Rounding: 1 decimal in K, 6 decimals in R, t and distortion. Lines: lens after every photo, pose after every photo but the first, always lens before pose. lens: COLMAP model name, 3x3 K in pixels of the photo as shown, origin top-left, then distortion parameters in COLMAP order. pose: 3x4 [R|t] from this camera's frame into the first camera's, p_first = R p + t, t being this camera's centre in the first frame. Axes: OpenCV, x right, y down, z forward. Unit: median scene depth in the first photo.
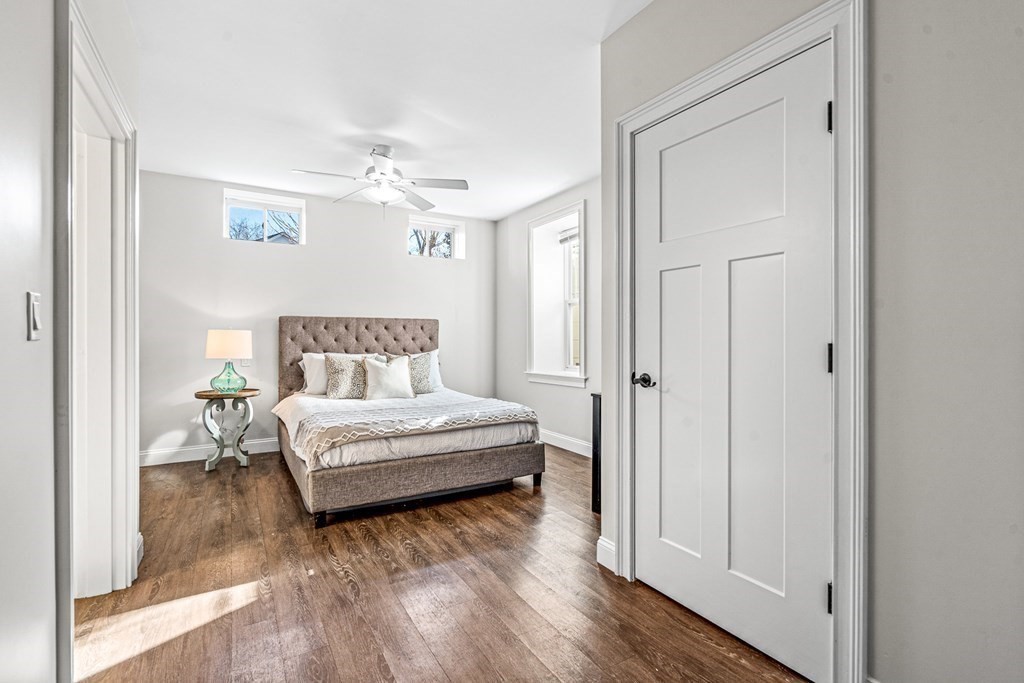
lens RADIAL K [[469.7, 0, 510.1], [0, 469.7, 339.4], [0, 0, 1]] dist [0.001938, 0.000436]
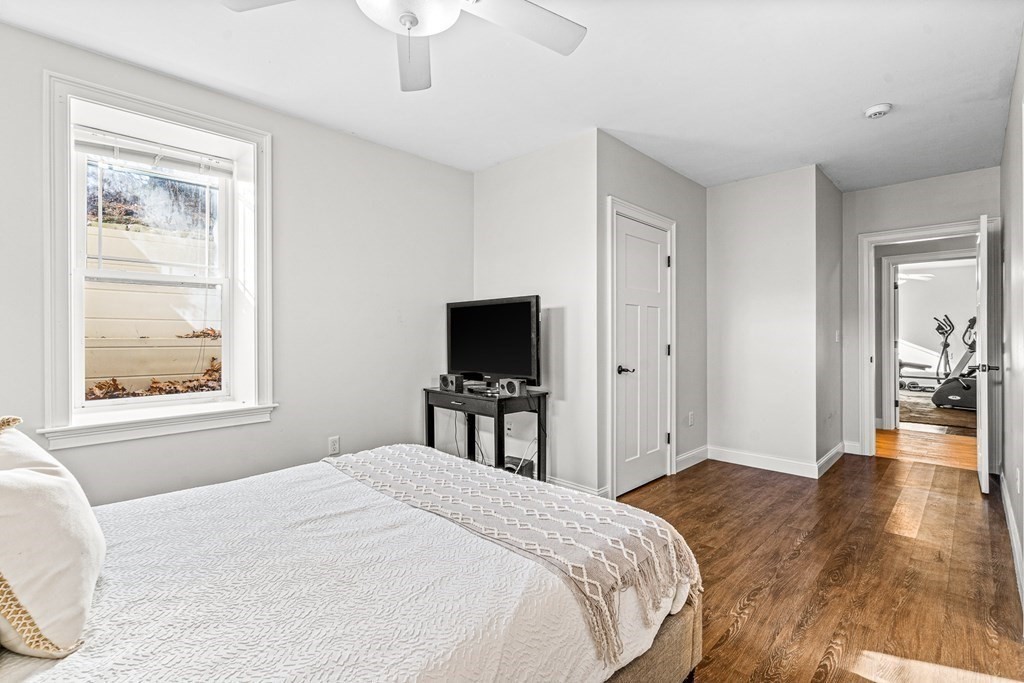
lens RADIAL K [[469.7, 0, 511.7], [0, 469.7, 338.9], [0, 0, 1]] dist [0.001938, 0.000436]
pose [[-0.256961, -0.001383, 0.966421, -1.149413], [0.000721, 0.999998, 0.001623, -0.025299], [-0.966422, 0.001114, -0.256960, 1.723117]]
